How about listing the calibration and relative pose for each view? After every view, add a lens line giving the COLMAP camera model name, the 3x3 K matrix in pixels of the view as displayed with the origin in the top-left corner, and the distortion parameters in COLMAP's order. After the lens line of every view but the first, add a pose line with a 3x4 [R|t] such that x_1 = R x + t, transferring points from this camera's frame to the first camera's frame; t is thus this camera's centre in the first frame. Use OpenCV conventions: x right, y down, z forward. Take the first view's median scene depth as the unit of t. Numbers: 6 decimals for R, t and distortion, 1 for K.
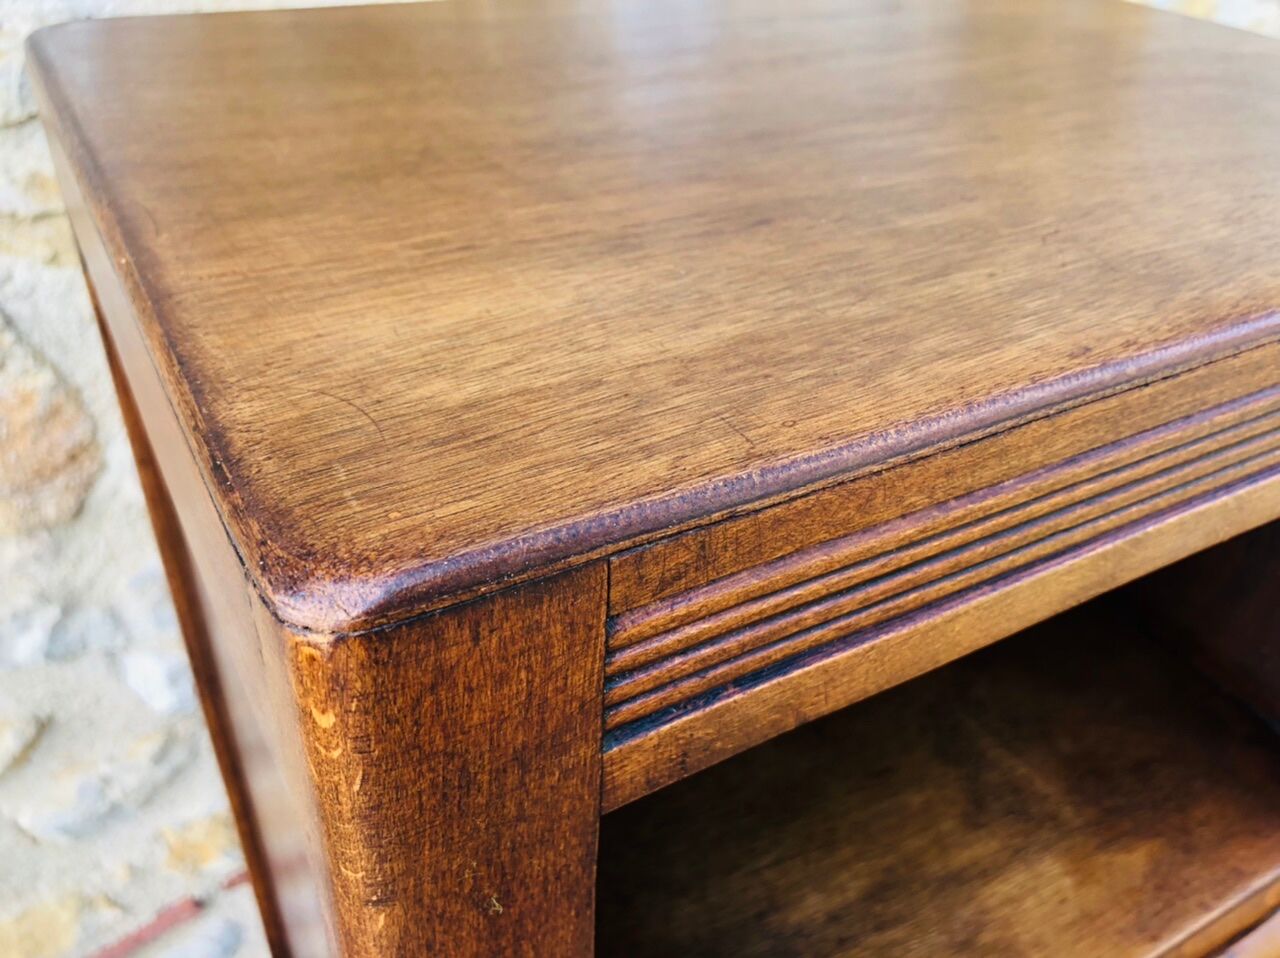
lens RADIAL K [[1091.4, 0, 644.7], [0, 1091.4, 471.9], [0, 0, 1]] dist [-0.016858, -0.002013]
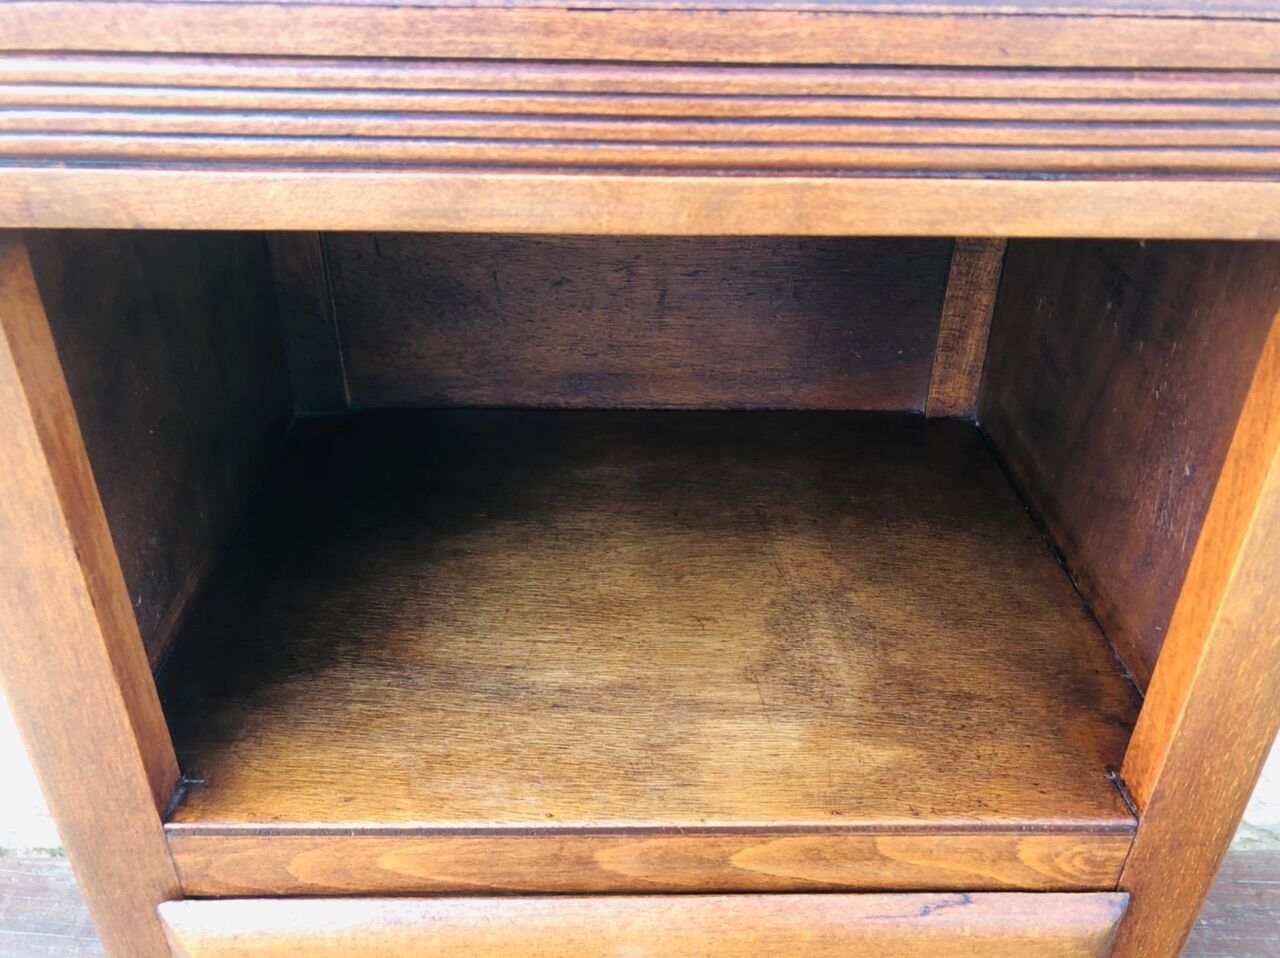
lens RADIAL K [[1049.7, 0, 643.2], [0, 1049.7, 468.3], [0, 0, 1]] dist [0.005690, -0.001845]
pose [[0.879571, 0.219514, -0.422099, 1.274499], [-0.248486, 0.968533, -0.014108, 0.365680], [0.405720, 0.117295, 0.906440, 0.063901]]
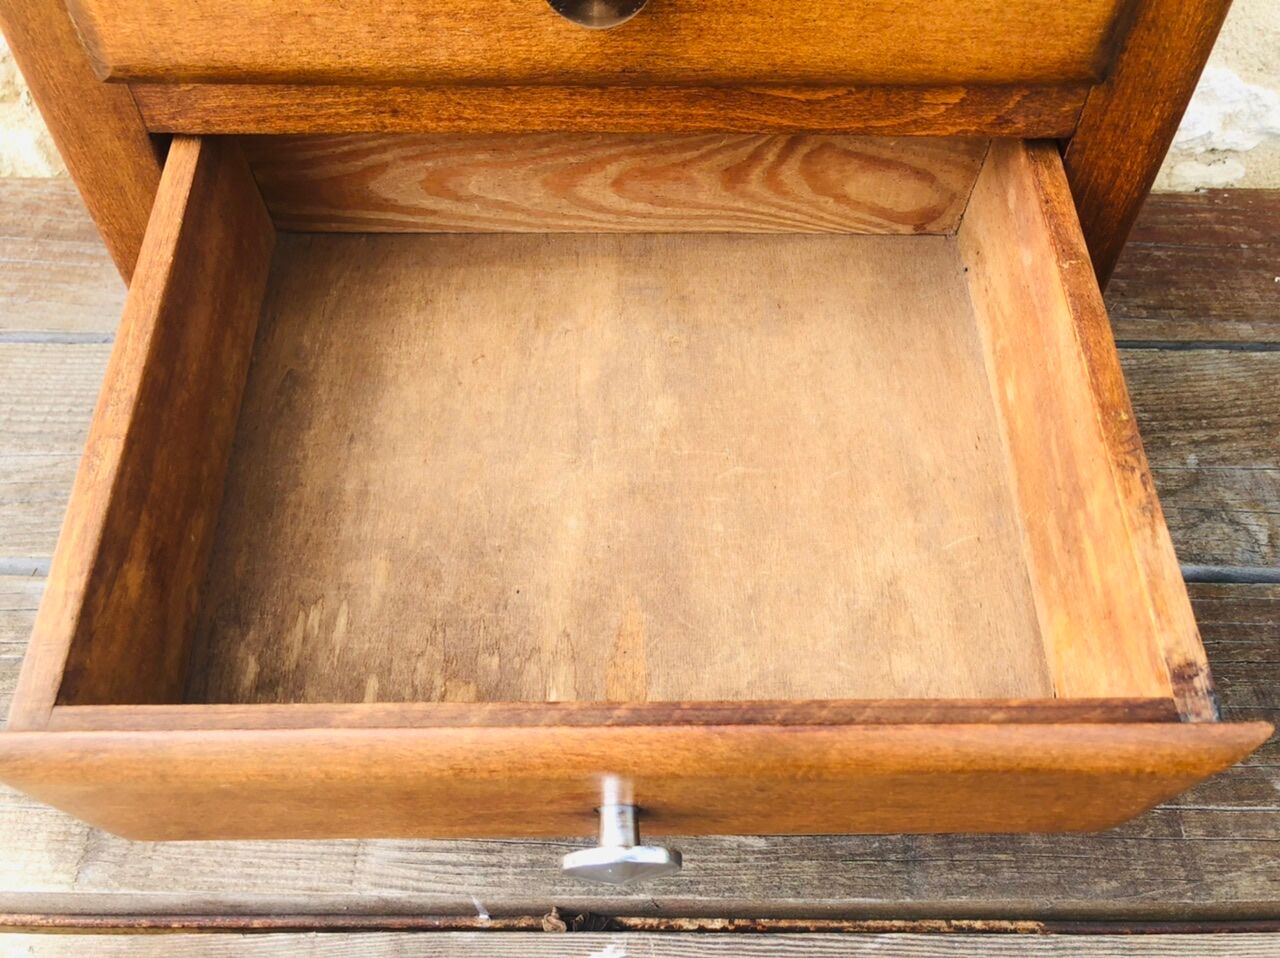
lens RADIAL K [[1057.4, 0, 642.1], [0, 1057.4, 463.2], [0, 0, 1]] dist [0.012361, -0.001807]
pose [[0.866969, 0.361808, -0.342725, 1.570697], [-0.252565, 0.911827, 0.323700, 1.515733], [0.429623, -0.194077, 0.881906, 0.440060]]
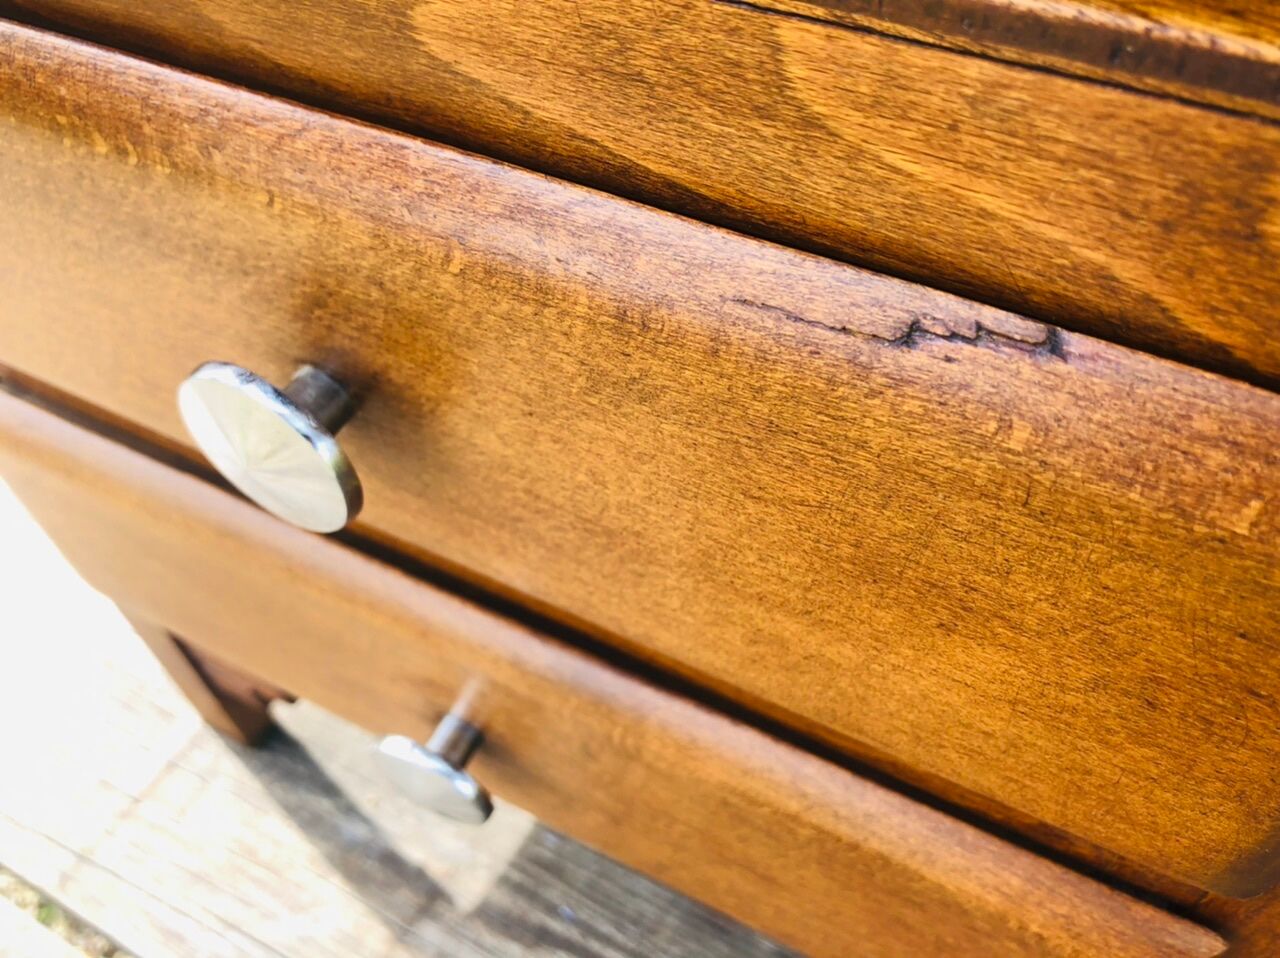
lens RADIAL K [[1091.4, 0, 644.7], [0, 1091.4, 471.9], [0, 0, 1]] dist [-0.016858, -0.002013]
pose [[0.524748, 0.608070, -0.595726, 1.452725], [-0.422171, 0.793590, 0.438162, 0.837589], [0.739196, 0.021573, 0.673145, 1.556036]]
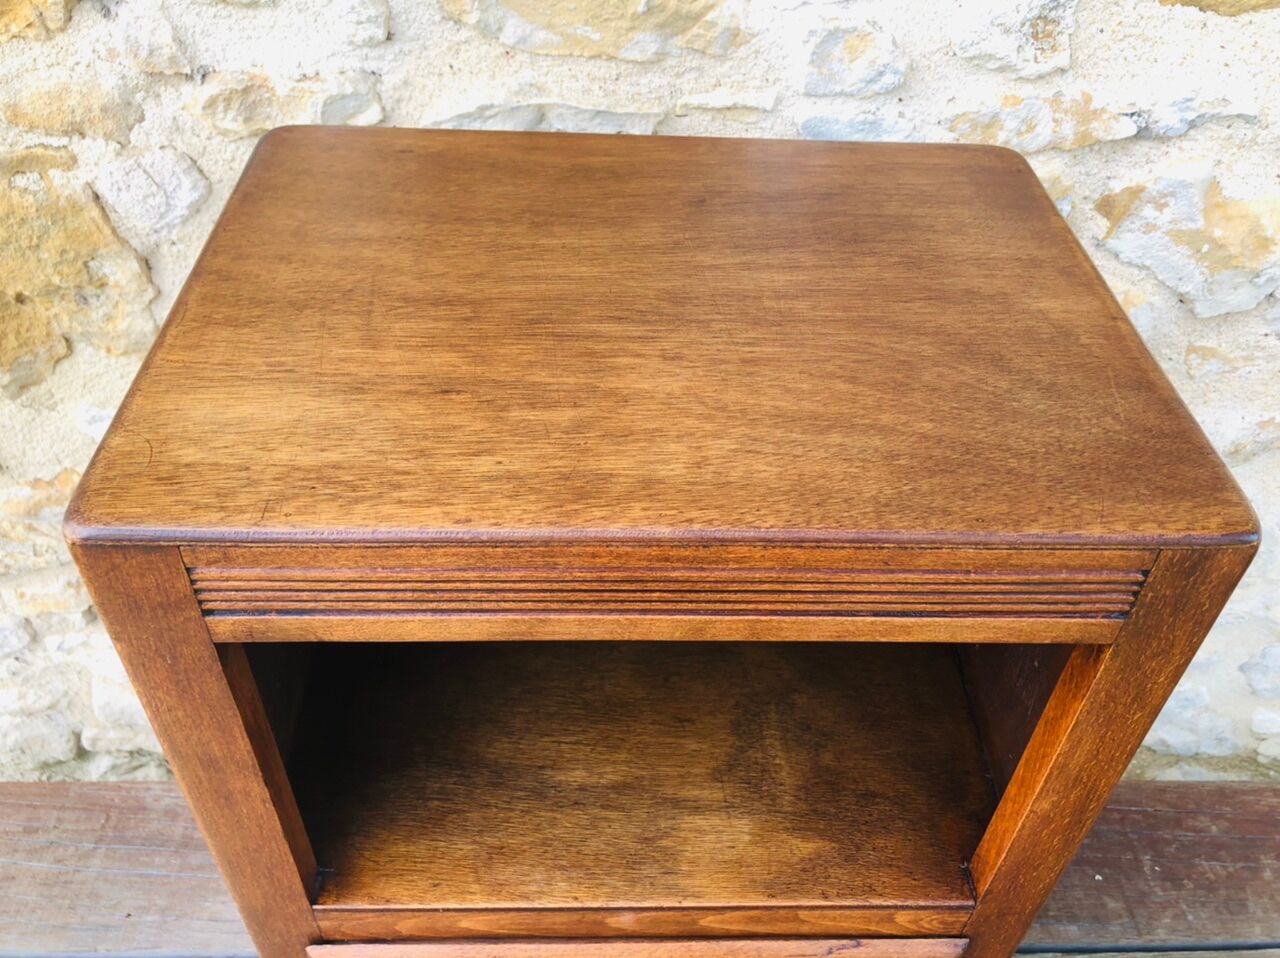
lens RADIAL K [[1057.5, 0, 647.0], [0, 1057.5, 476.6], [0, 0, 1]] dist [0.004570, -0.000100]
pose [[0.882783, 0.312452, -0.350810, 1.261006], [-0.266275, 0.948008, 0.174293, -0.575205], [0.387029, -0.060451, 0.920084, -0.618071]]
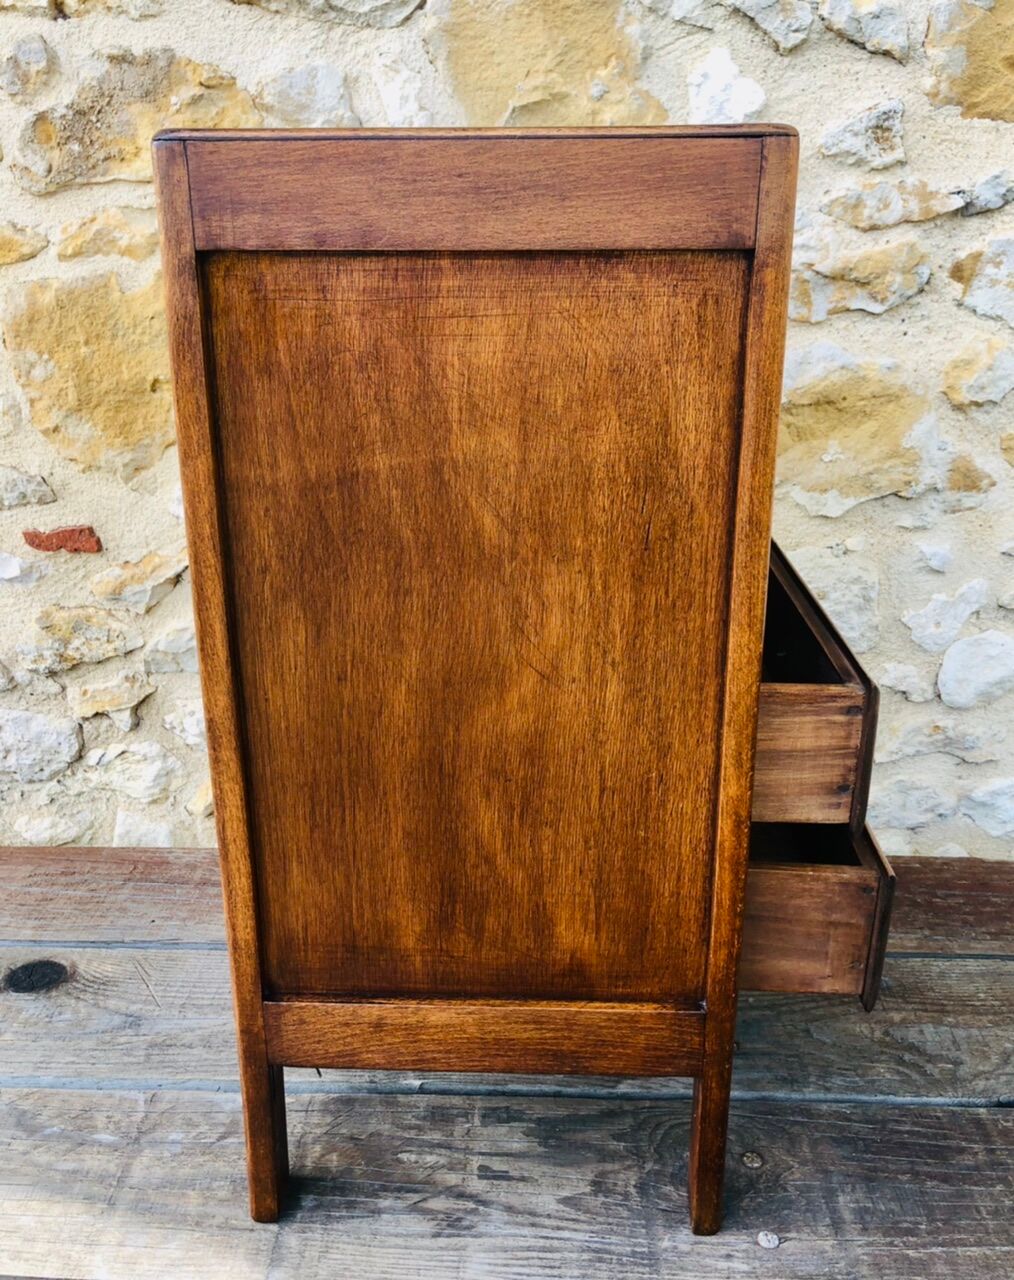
lens RADIAL K [[1143.3, 0, 508.4], [0, 1143.3, 595.0], [0, 0, 1]] dist [0.001117, 0.017683]
pose [[0.848347, 0.119576, -0.515760, 2.299463], [-0.255321, 0.945800, -0.200685, 1.918924], [0.463808, 0.301935, 0.832897, -1.574130]]
